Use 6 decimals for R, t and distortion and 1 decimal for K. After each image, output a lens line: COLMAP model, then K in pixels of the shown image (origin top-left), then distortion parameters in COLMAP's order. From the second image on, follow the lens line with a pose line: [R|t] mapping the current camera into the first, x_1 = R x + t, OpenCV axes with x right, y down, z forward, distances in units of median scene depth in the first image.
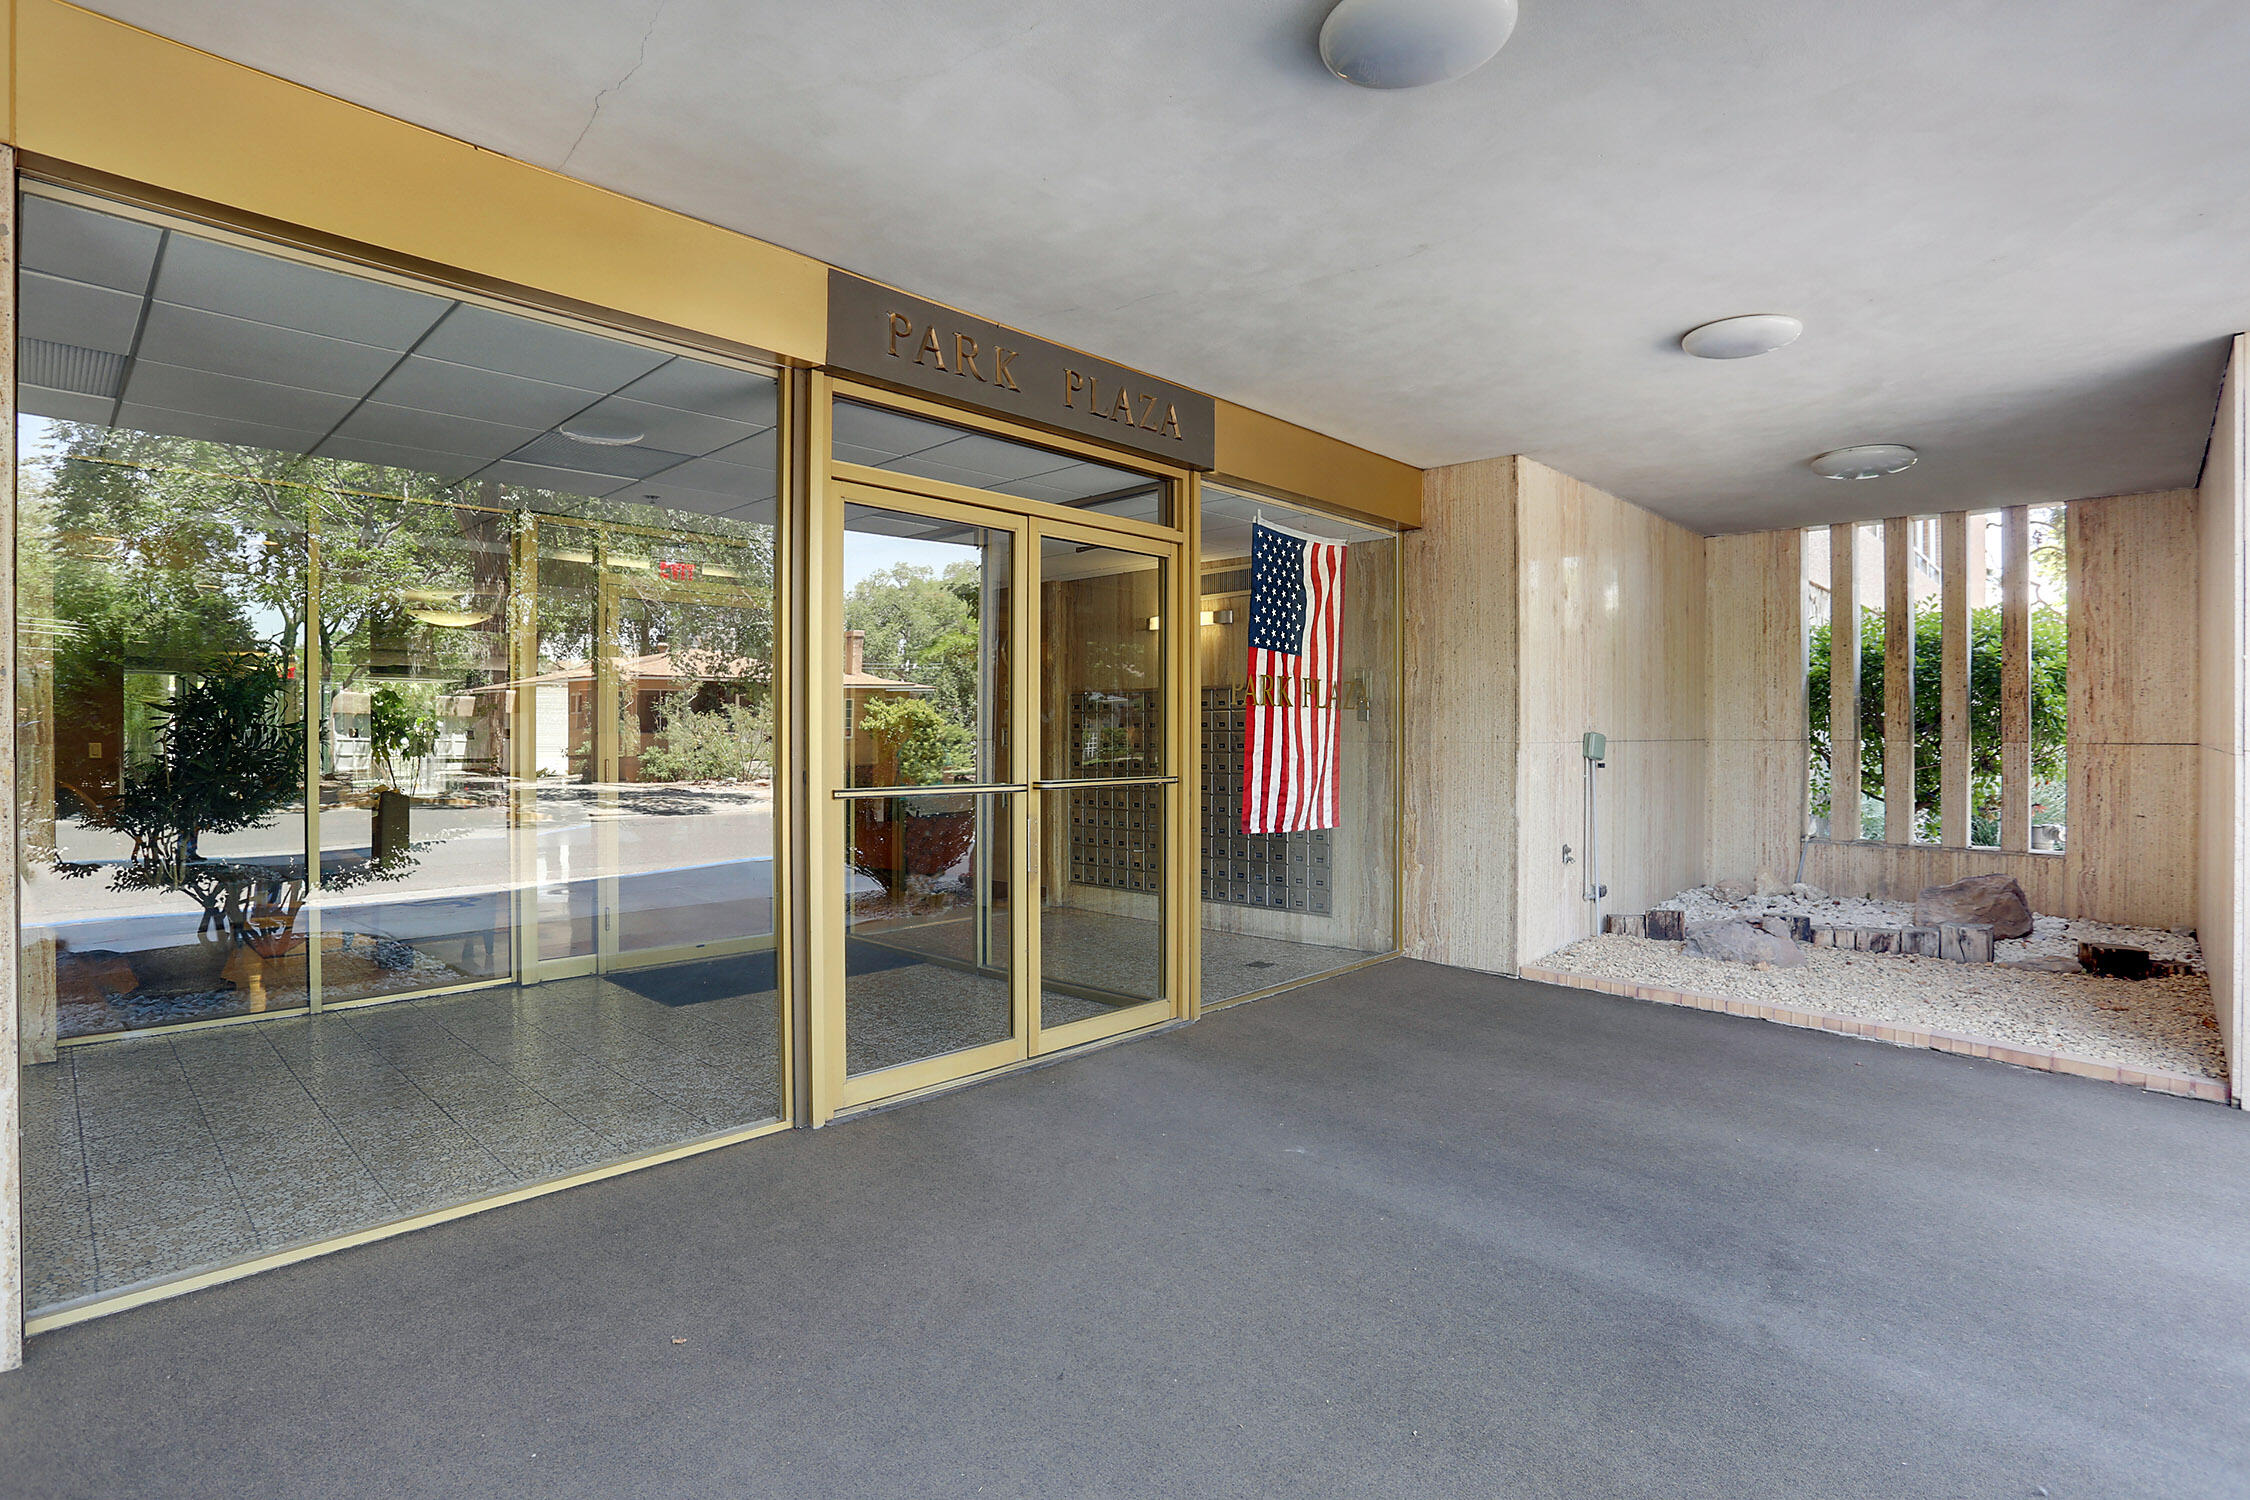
lens RADIAL K [[1095.1, 0, 1117.3], [0, 1095.1, 740.0], [0, 0, 1]] dist [-0.002299, -0.000196]
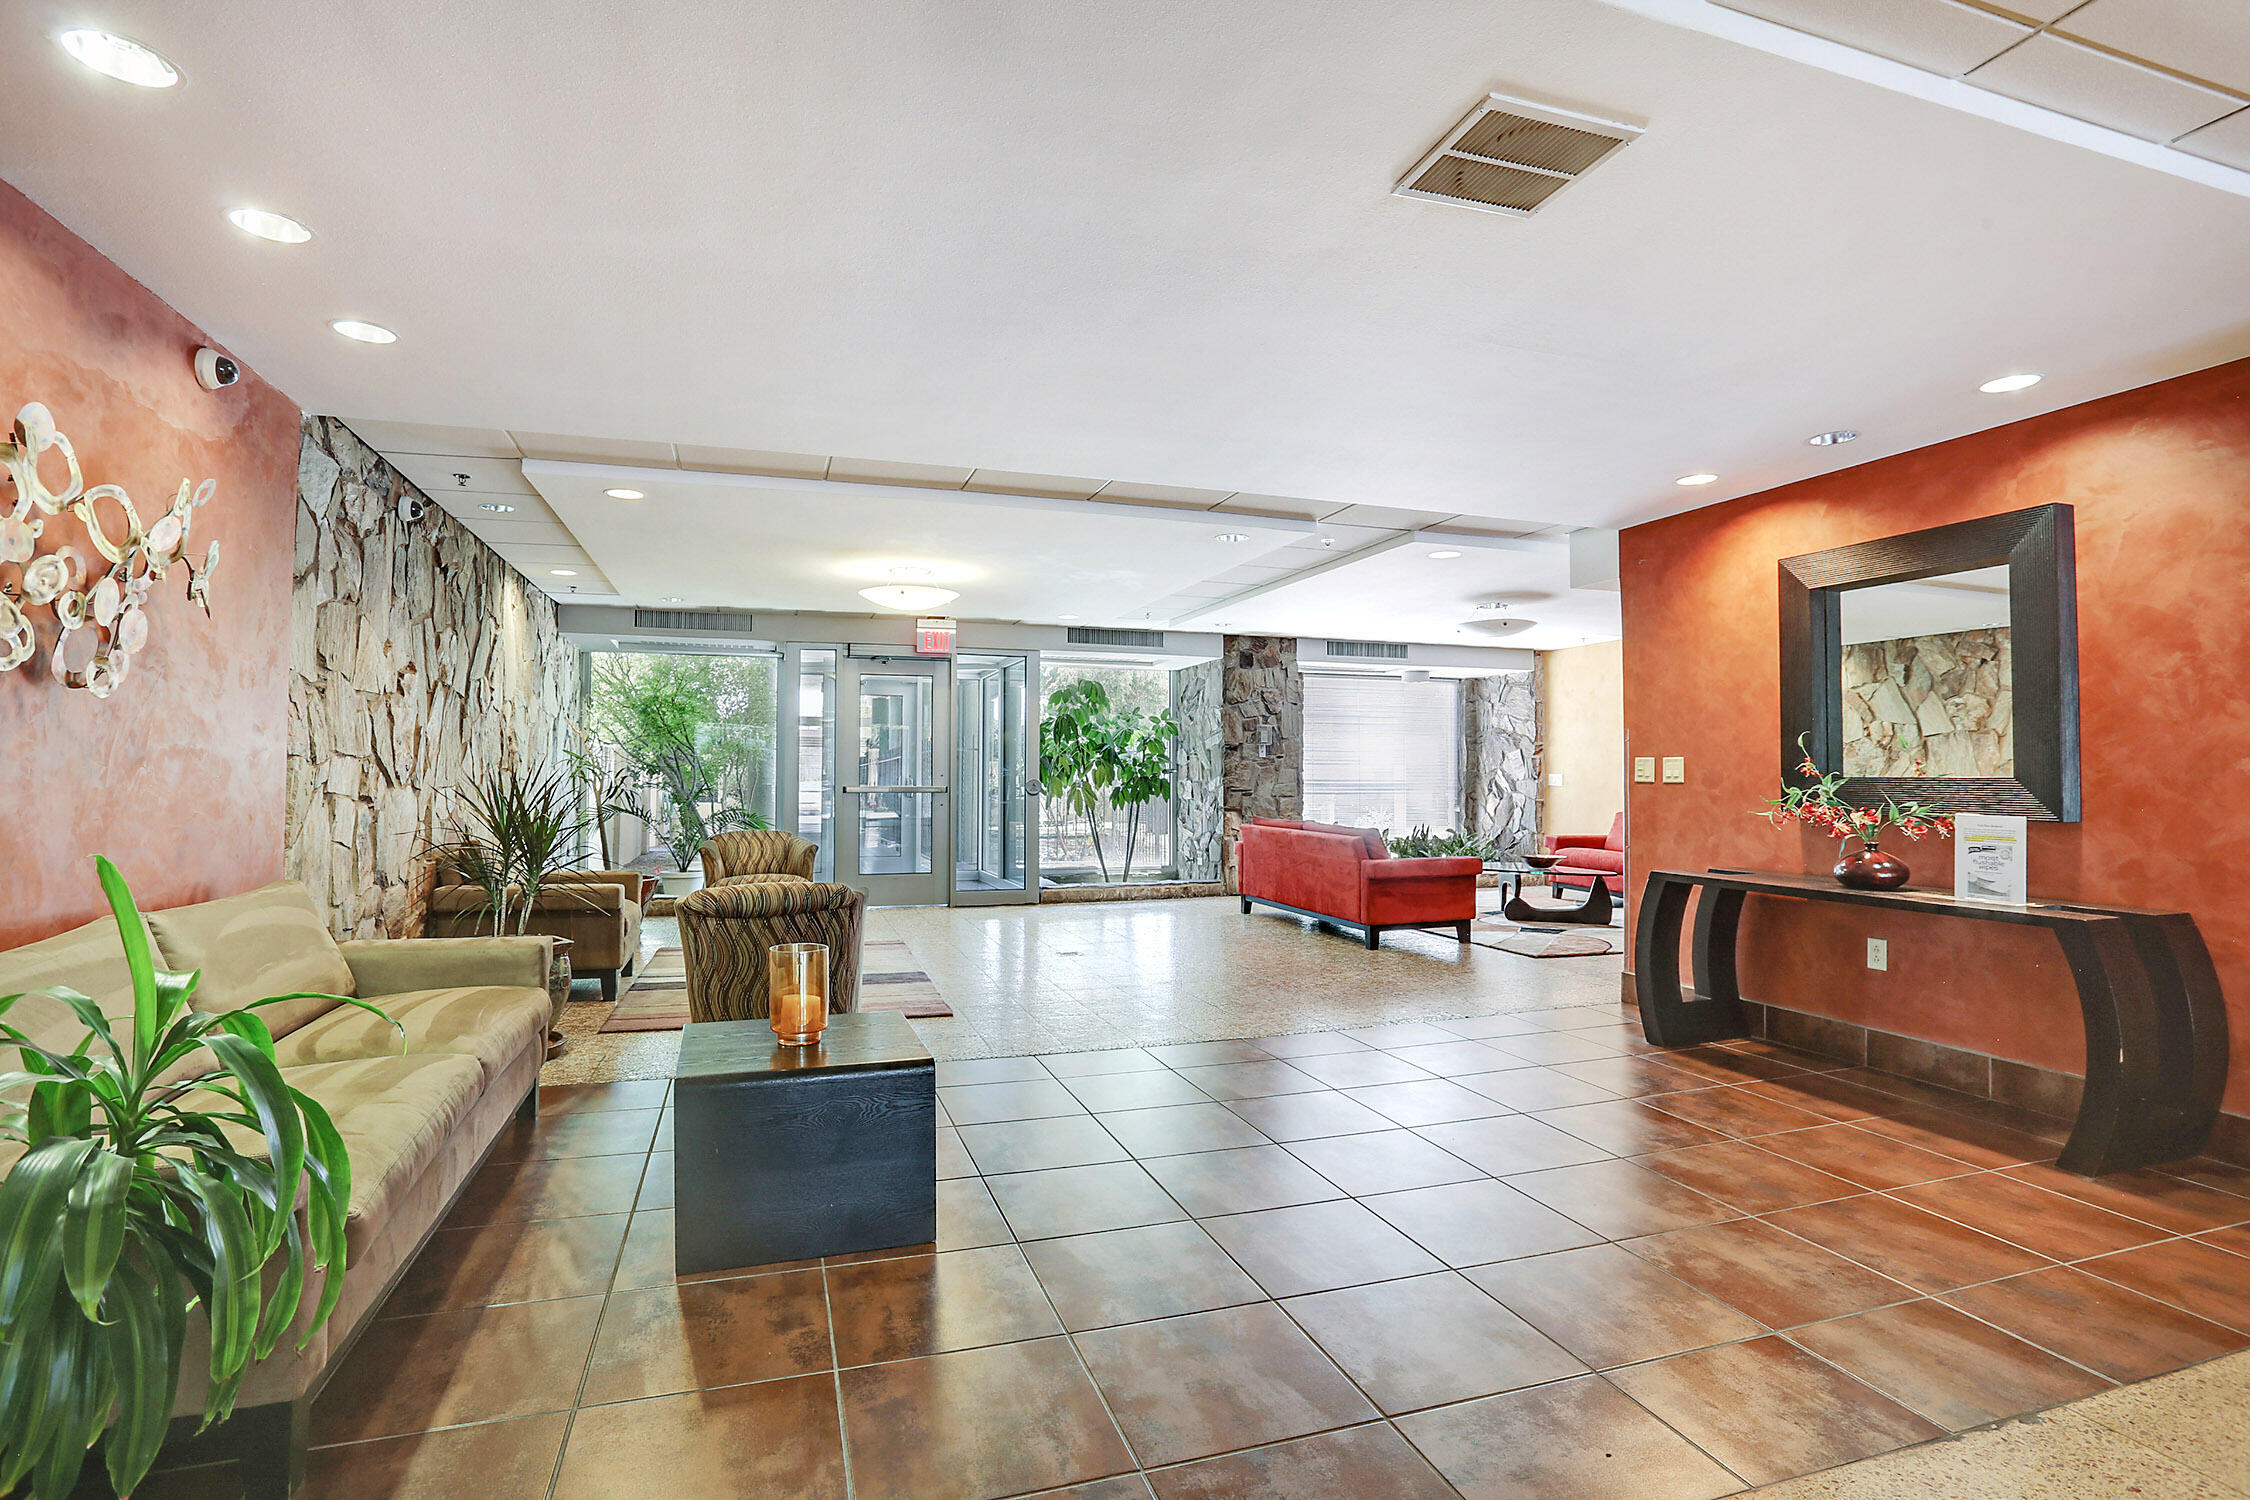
lens RADIAL K [[1095.1, 0, 1128.4], [0, 1095.1, 749.4], [0, 0, 1]] dist [-0.002299, -0.000196]
pose [[0.892819, -0.007367, -0.450355, -0.401629], [-0.006874, 0.999527, -0.029978, 0.005347], [0.450363, 0.029861, 0.892346, 0.517987]]
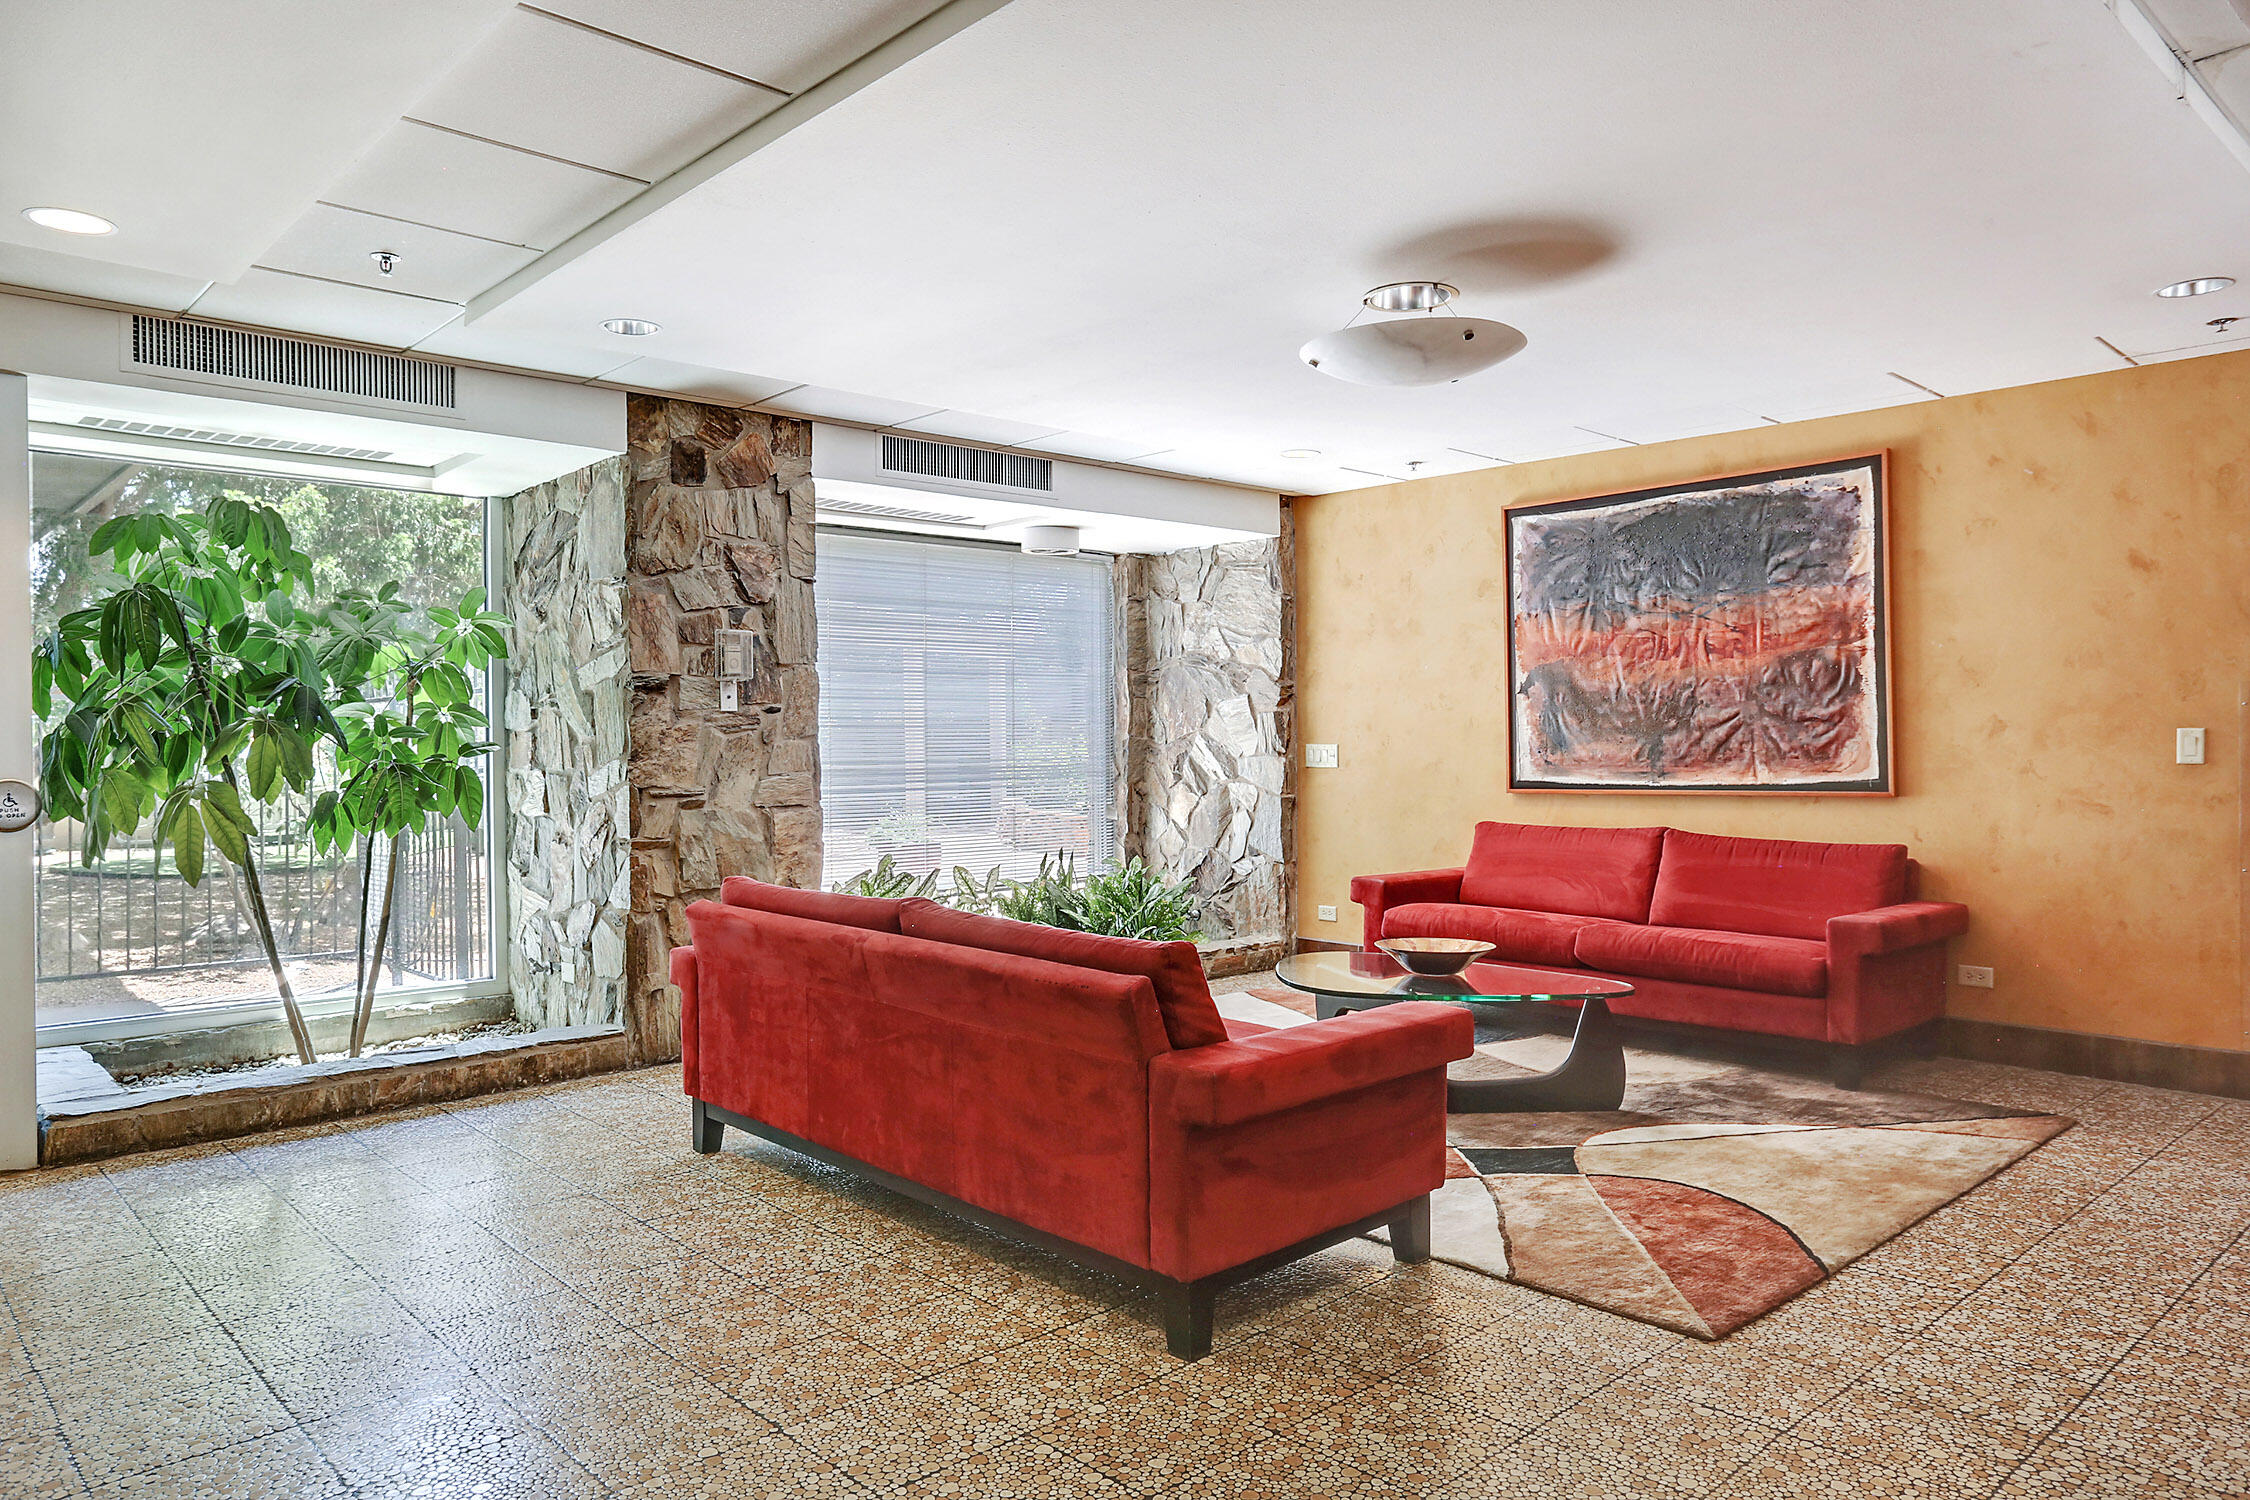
lens RADIAL K [[1496.3, 0, 1122.0], [0, 1496.3, 739.9], [0, 0, 1]] dist [-0.034618, 0.001133]
pose [[0.998899, -0.006928, -0.046398, -0.495444], [0.006629, 0.999956, -0.006594, 0.000687], [0.046441, 0.006280, 0.998901, 0.740399]]
